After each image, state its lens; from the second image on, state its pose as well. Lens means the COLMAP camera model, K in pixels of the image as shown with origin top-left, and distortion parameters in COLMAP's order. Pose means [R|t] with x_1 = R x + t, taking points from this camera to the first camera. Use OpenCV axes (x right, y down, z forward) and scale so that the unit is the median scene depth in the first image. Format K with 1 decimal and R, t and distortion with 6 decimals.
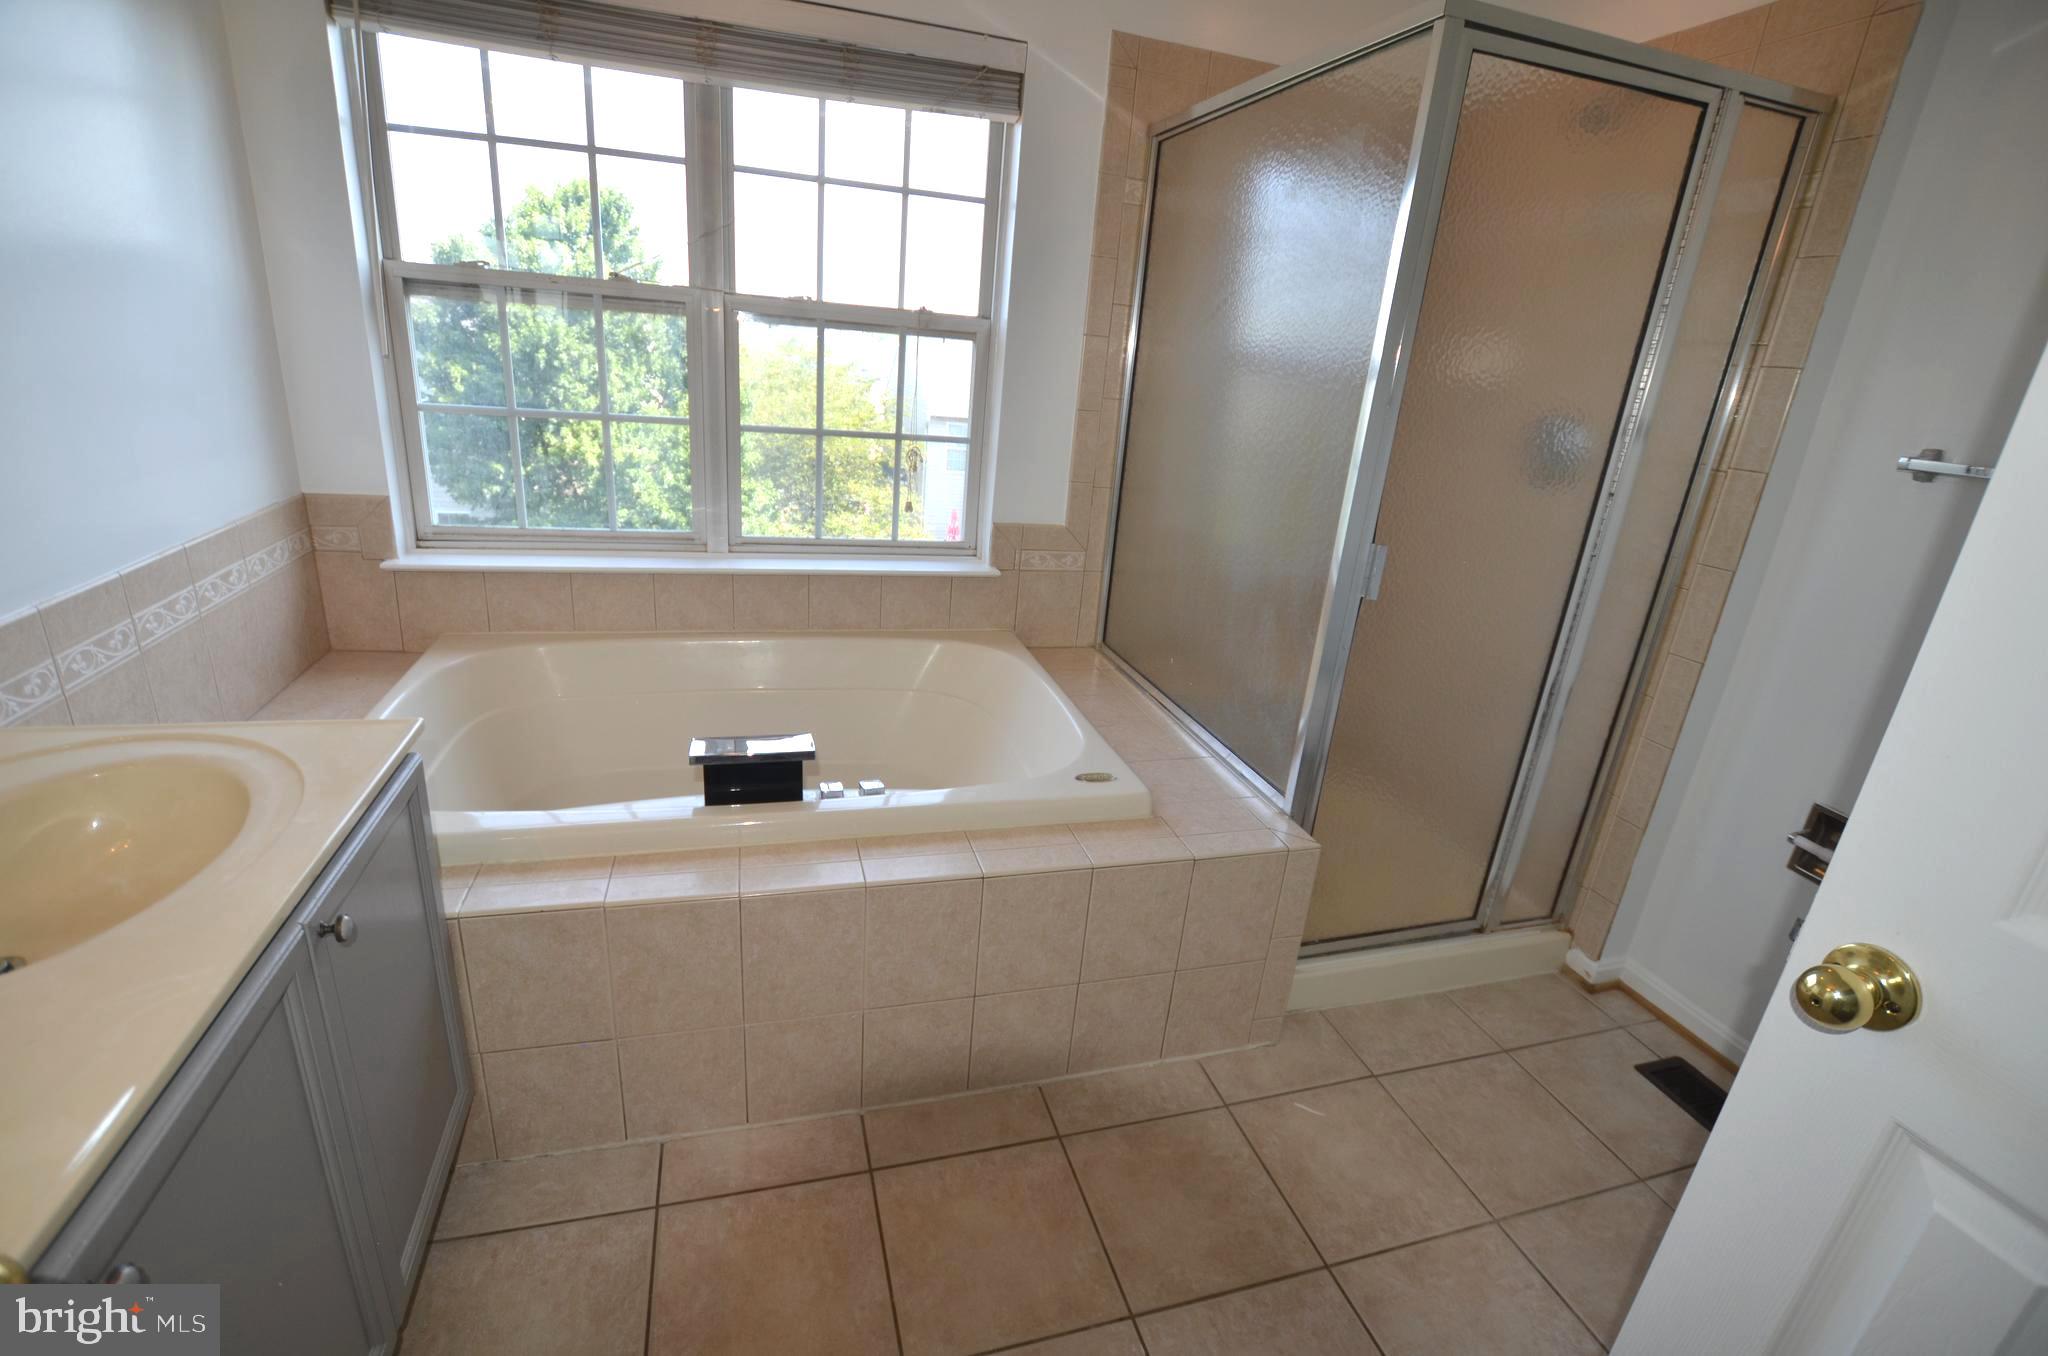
lens RADIAL K [[901.6, 0, 1028.6], [0, 901.6, 668.9], [0, 0, 1]] dist [-0.028829, 0.003155]
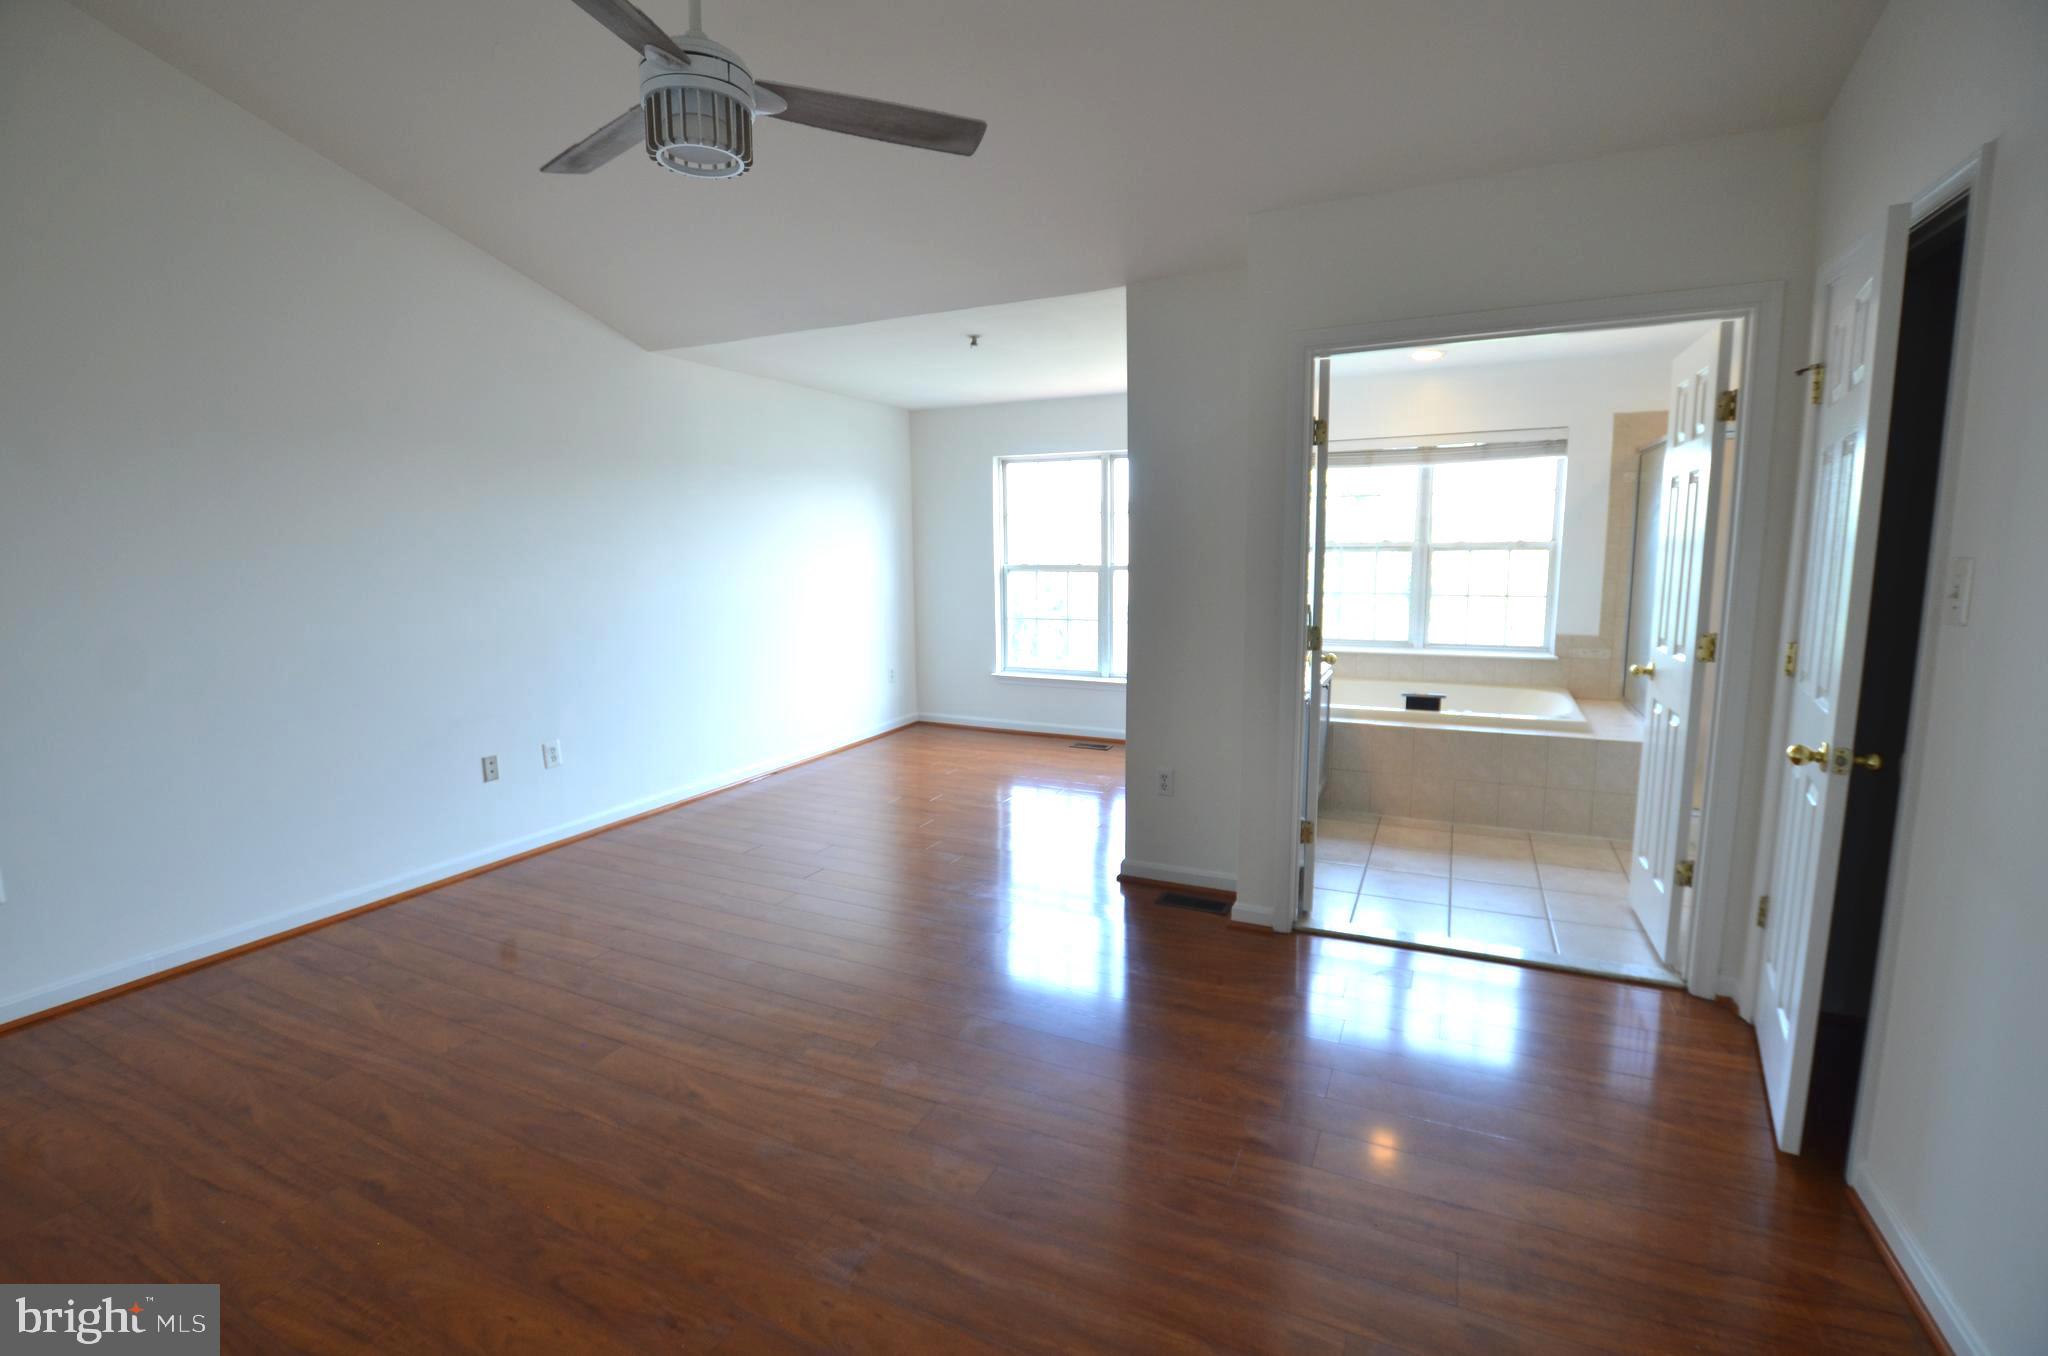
lens RADIAL K [[901.6, 0, 1017.8], [0, 901.6, 683.9], [0, 0, 1]] dist [-0.028829, 0.003155]
pose [[0.726579, 0.003094, -0.687076, 0.532602], [-0.150158, 0.976532, -0.154394, 0.509235], [0.670474, 0.215349, 0.709992, -1.418637]]
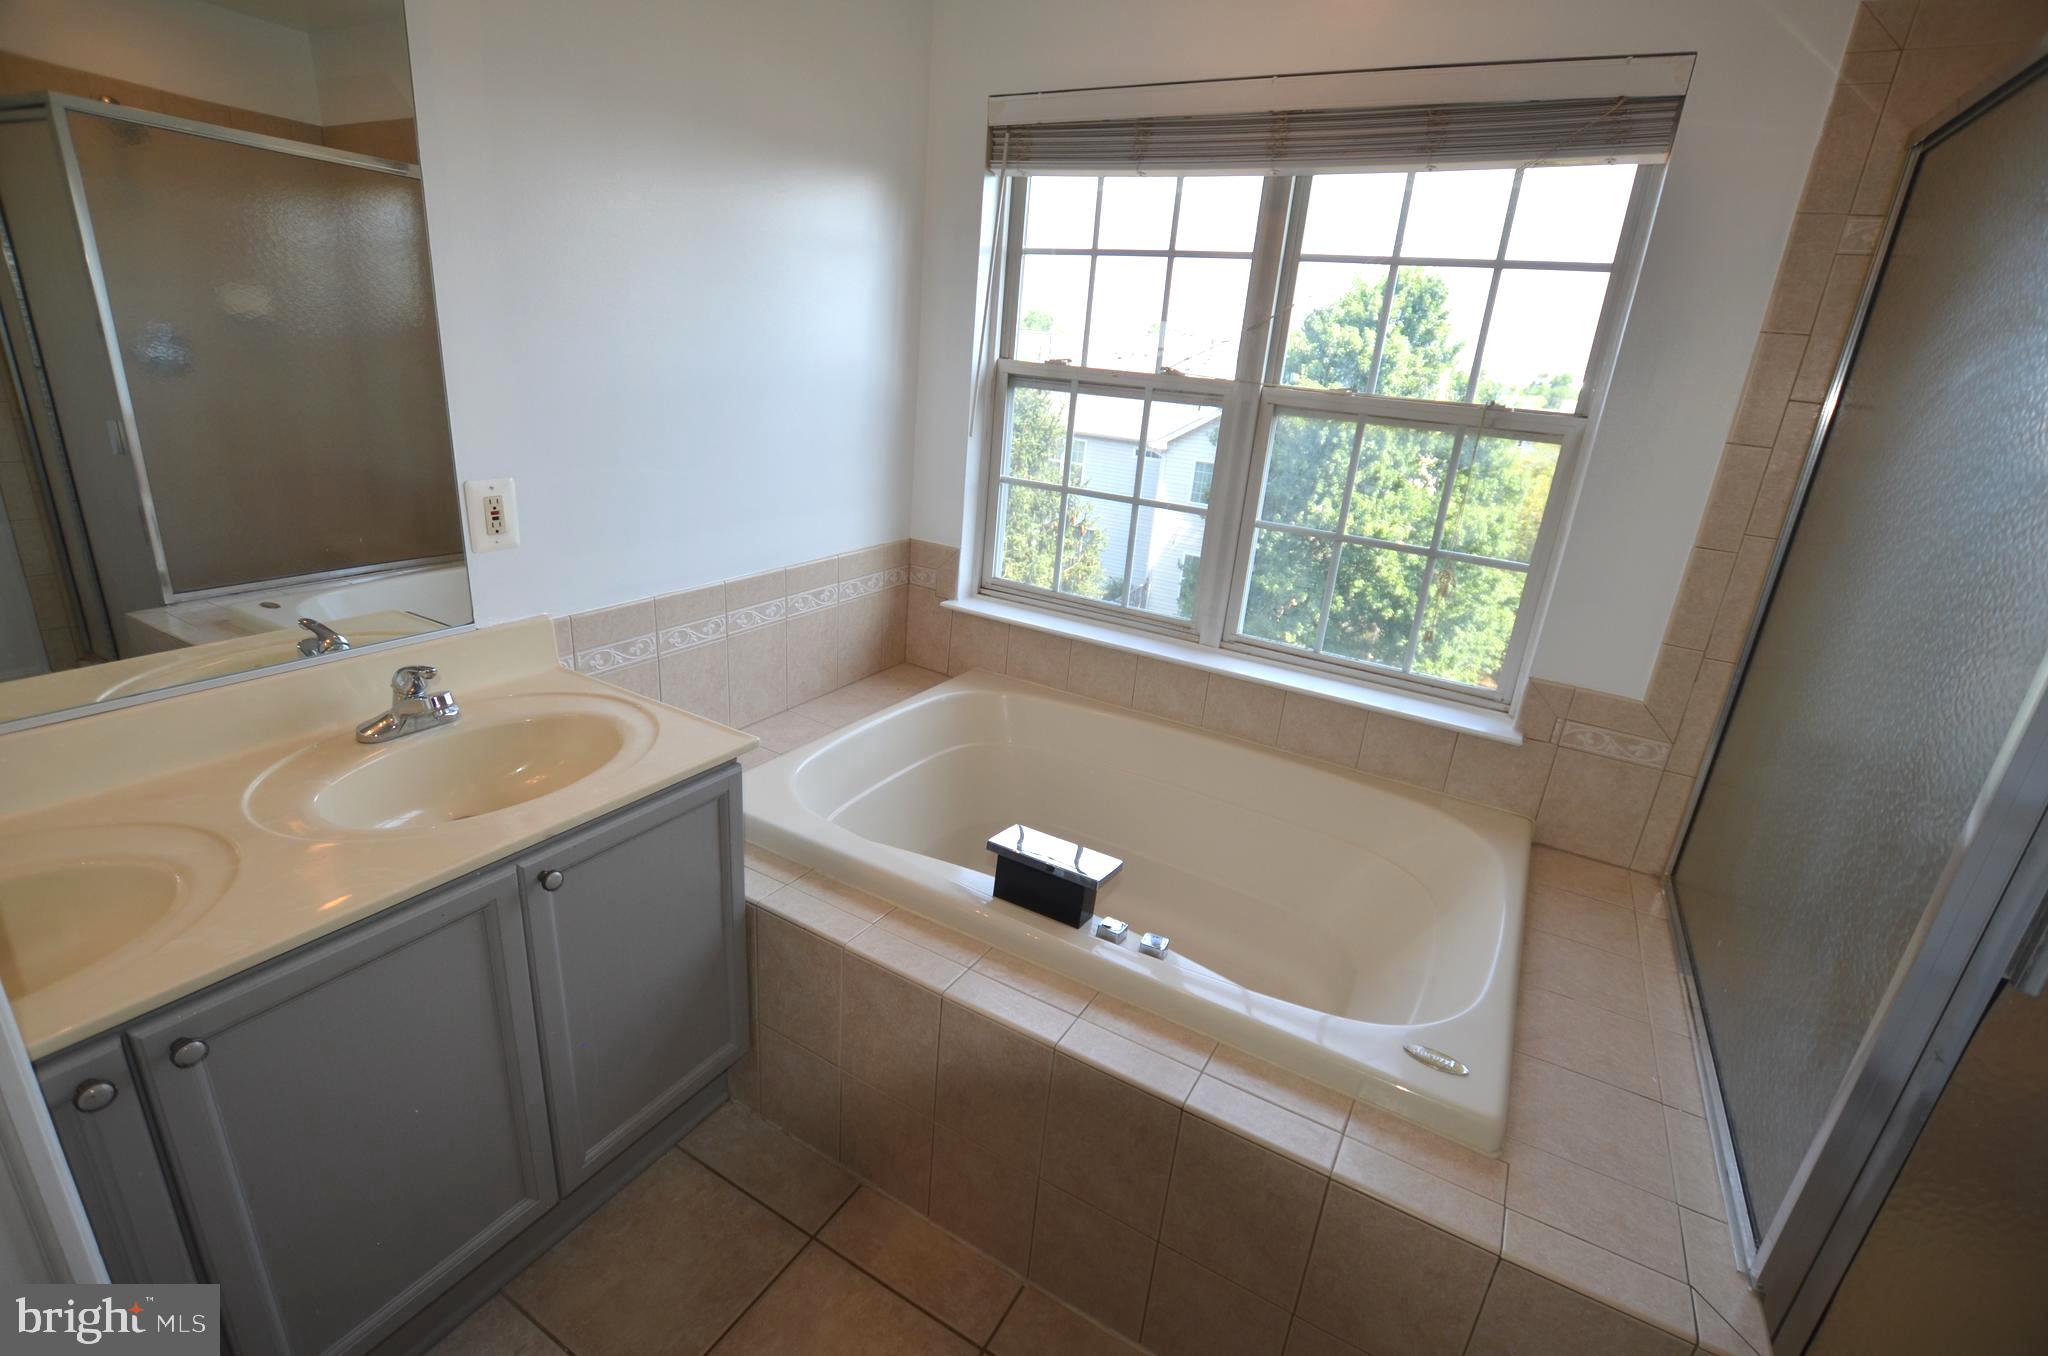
lens RADIAL K [[901.6, 0, 1037.4], [0, 901.6, 675.2], [0, 0, 1]] dist [-0.028829, 0.003155]
pose [[0.695820, 0.211466, -0.686380, 0.215458], [-0.261482, 0.964673, 0.032127, -0.087829], [0.668926, 0.157122, 0.726534, 0.185442]]
